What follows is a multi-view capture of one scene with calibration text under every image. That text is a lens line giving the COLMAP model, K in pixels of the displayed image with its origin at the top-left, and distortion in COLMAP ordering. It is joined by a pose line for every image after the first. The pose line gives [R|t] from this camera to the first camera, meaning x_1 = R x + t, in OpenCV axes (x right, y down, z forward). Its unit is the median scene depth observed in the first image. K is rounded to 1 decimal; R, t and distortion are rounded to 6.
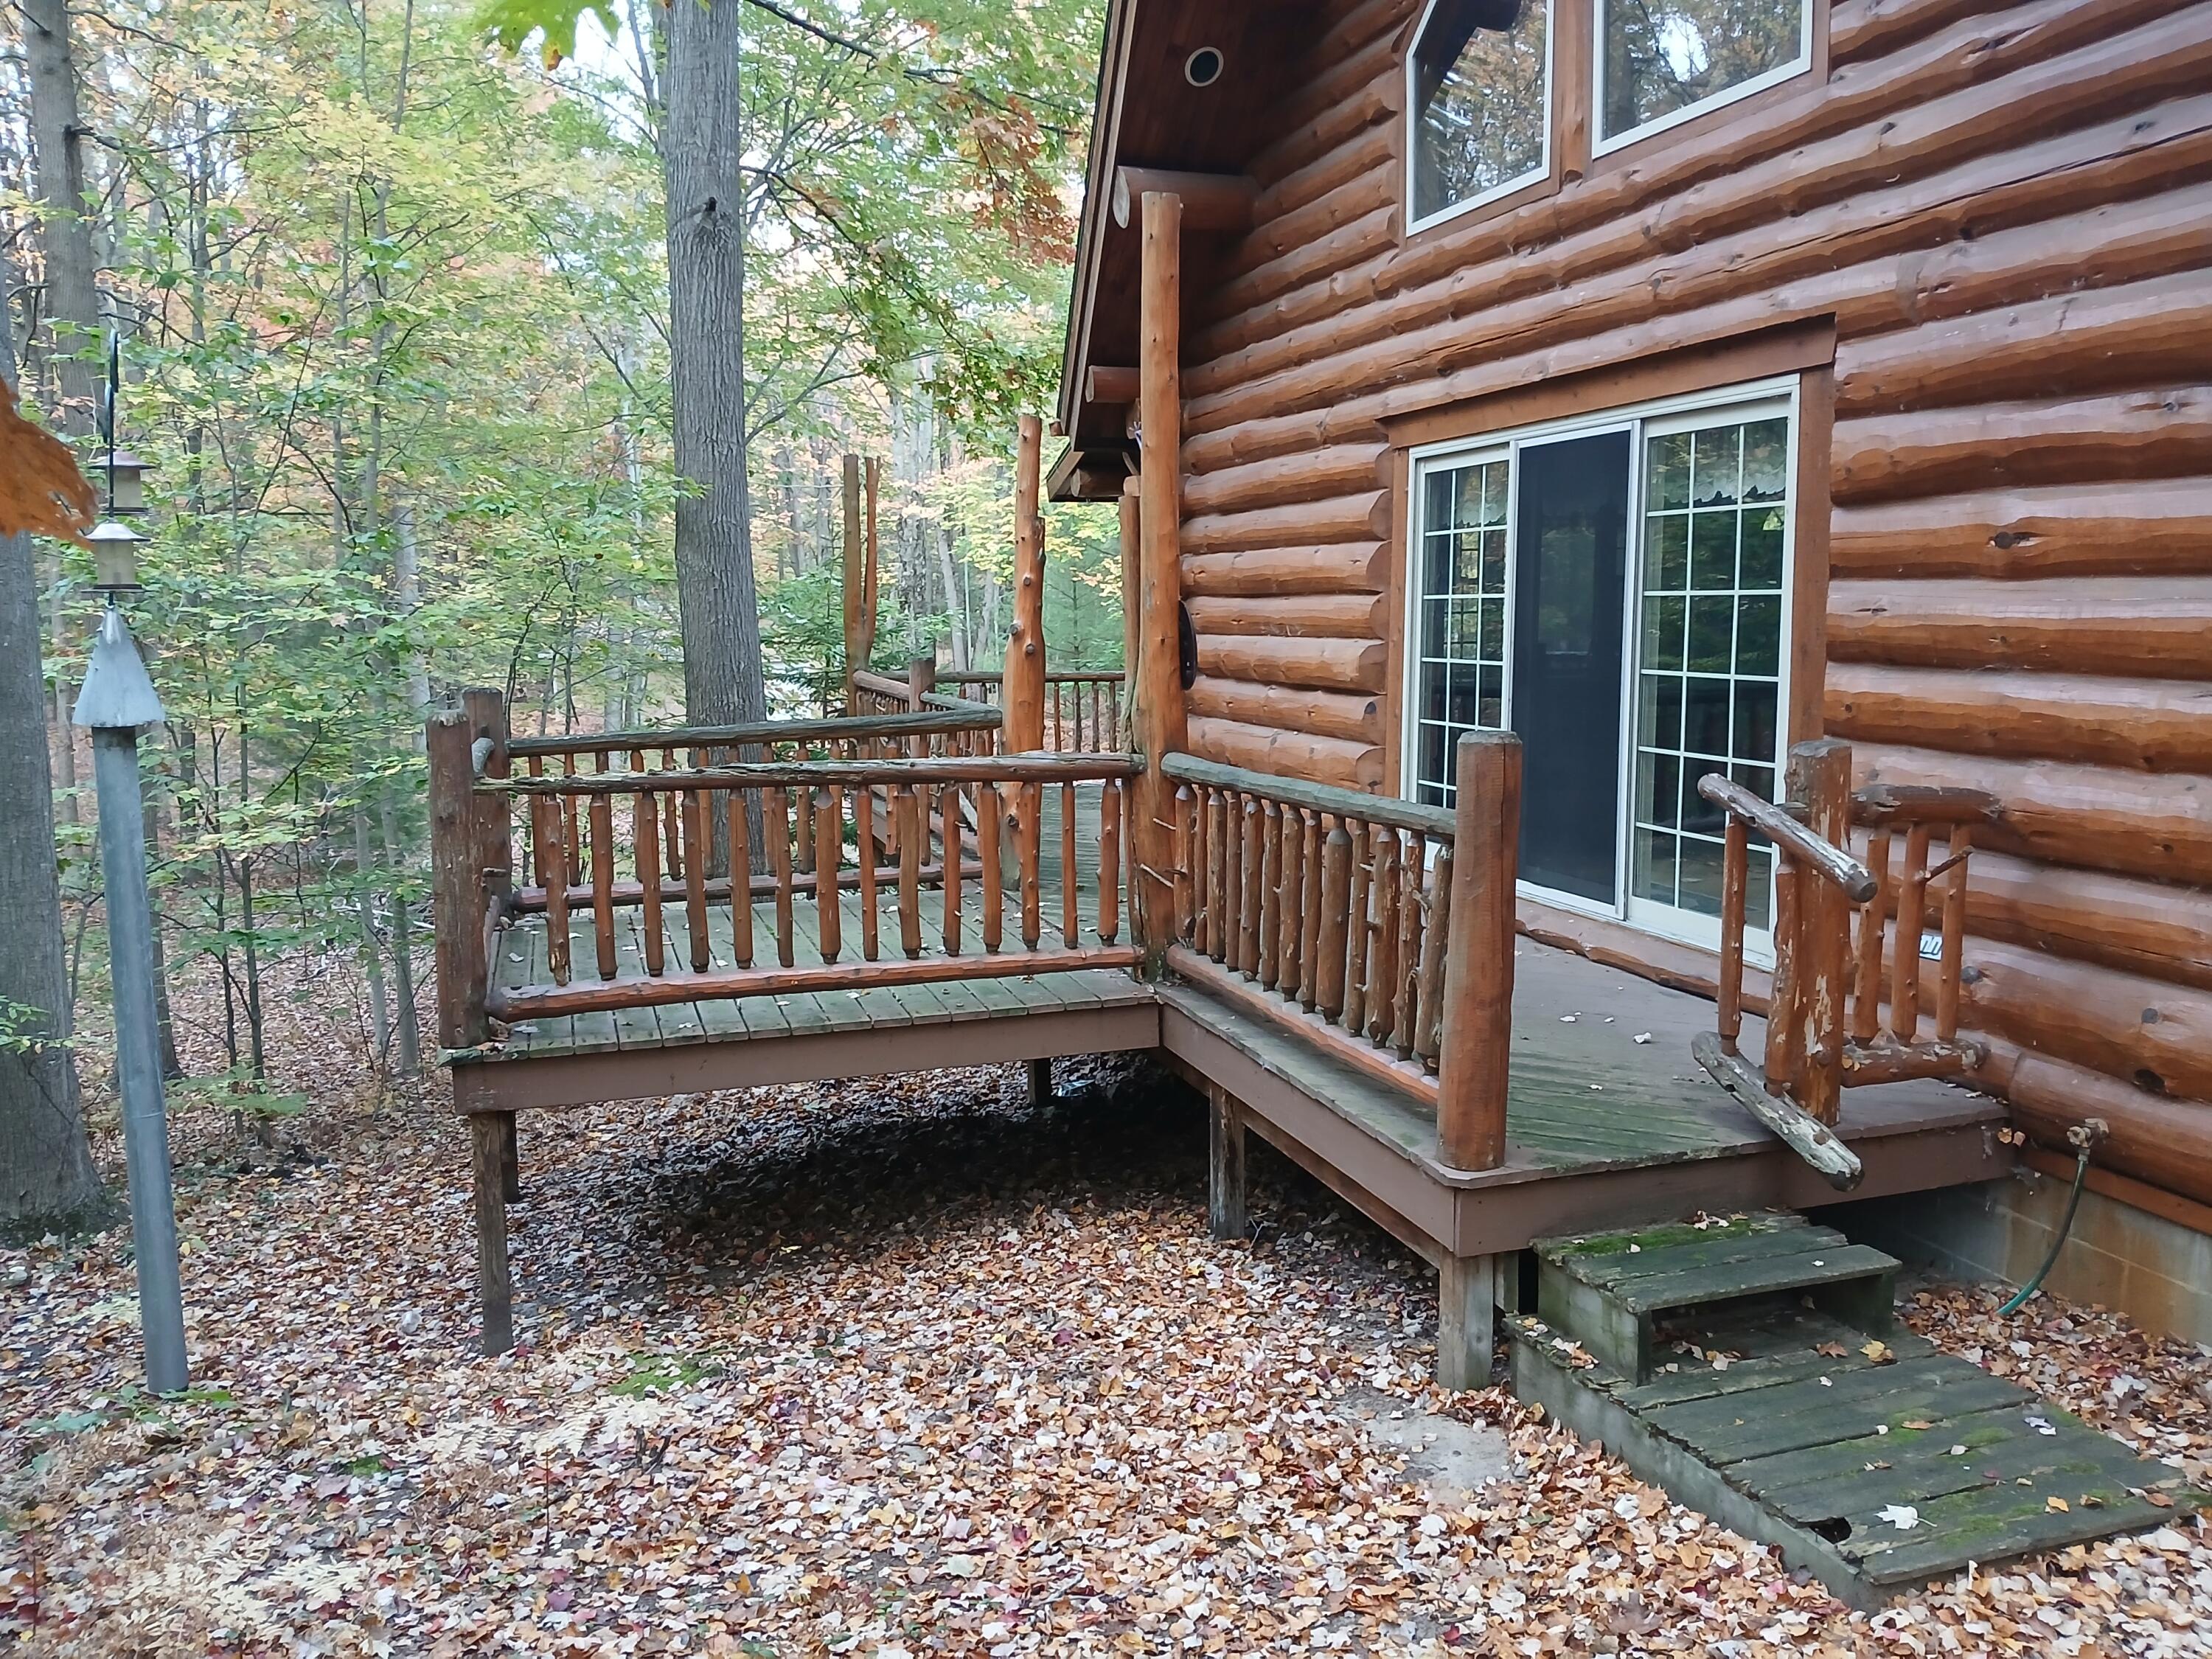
lens RADIAL K [[1681.3, 0, 1106.0], [0, 1681.3, 829.5], [0, 0, 1]] dist [-0.101632, 0.000955]
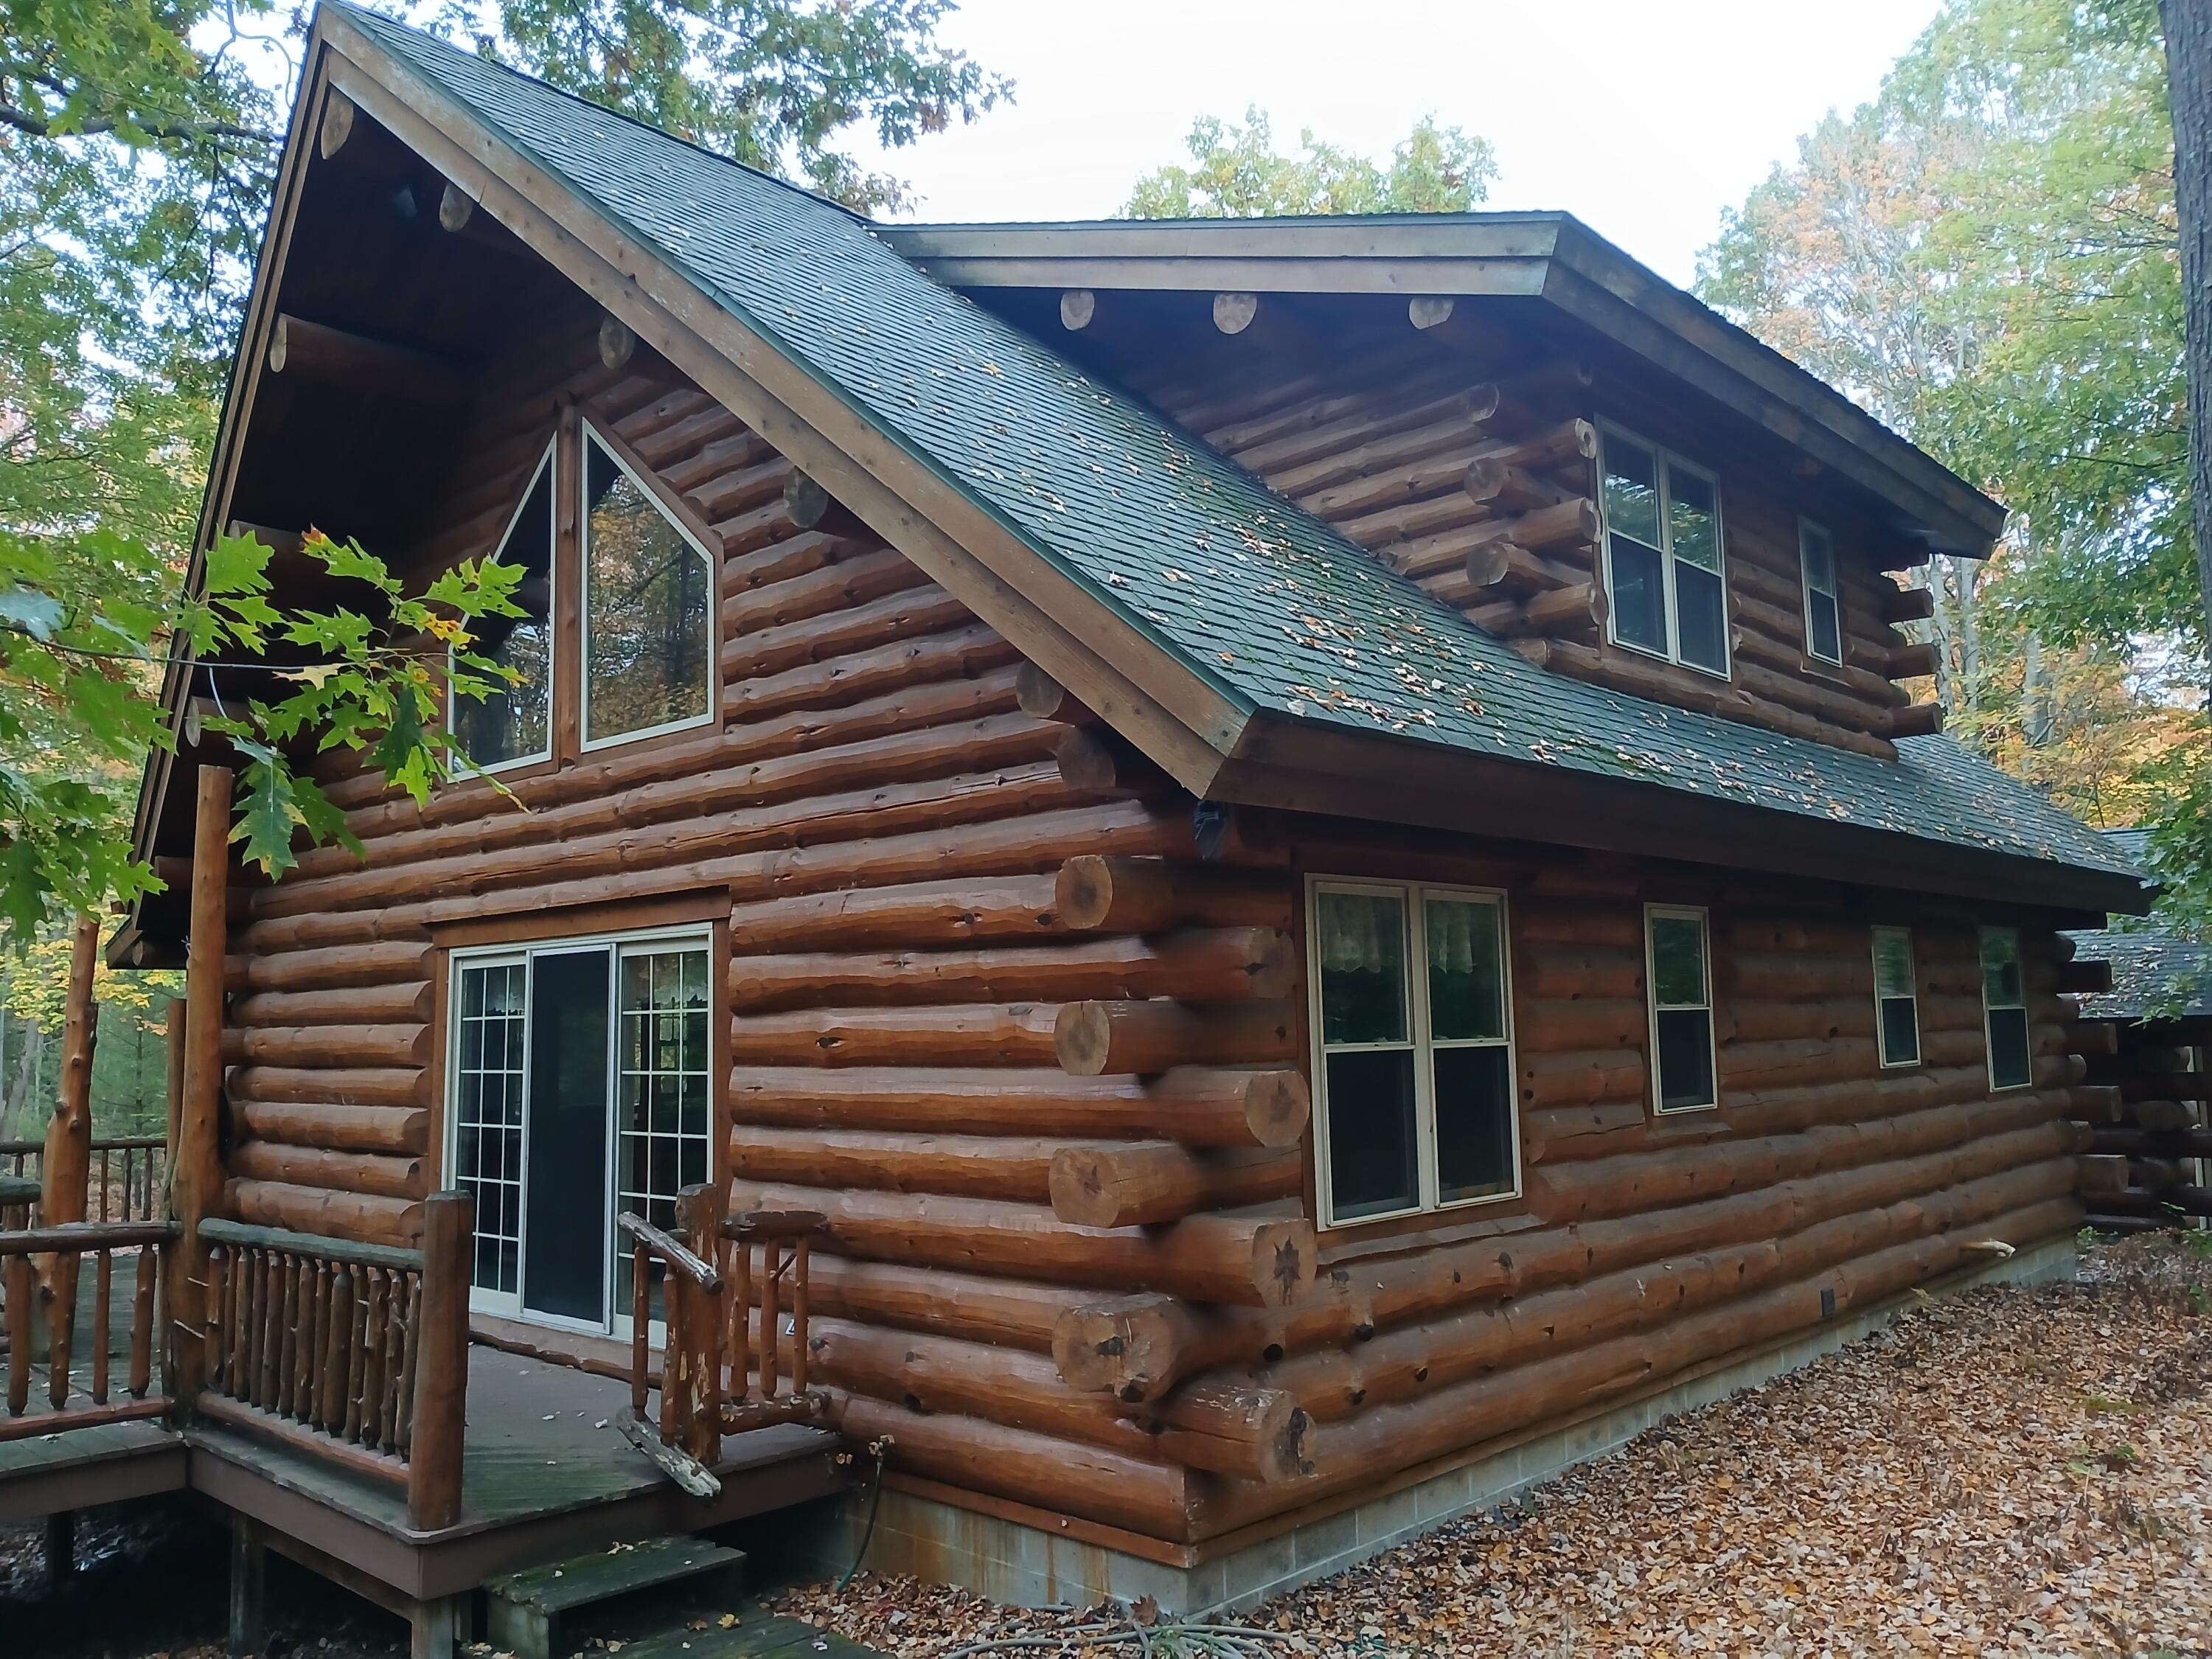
lens RADIAL K [[1670.5, 0, 1106.0], [0, 1670.5, 829.5], [0, 0, 1]] dist [0.068211, -0.152882]
pose [[0.876882, 0.053490, 0.477721, 0.018283], [0.070758, 0.968602, -0.238334, 0.018393], [-0.475470, 0.242794, 0.845564, -0.422434]]
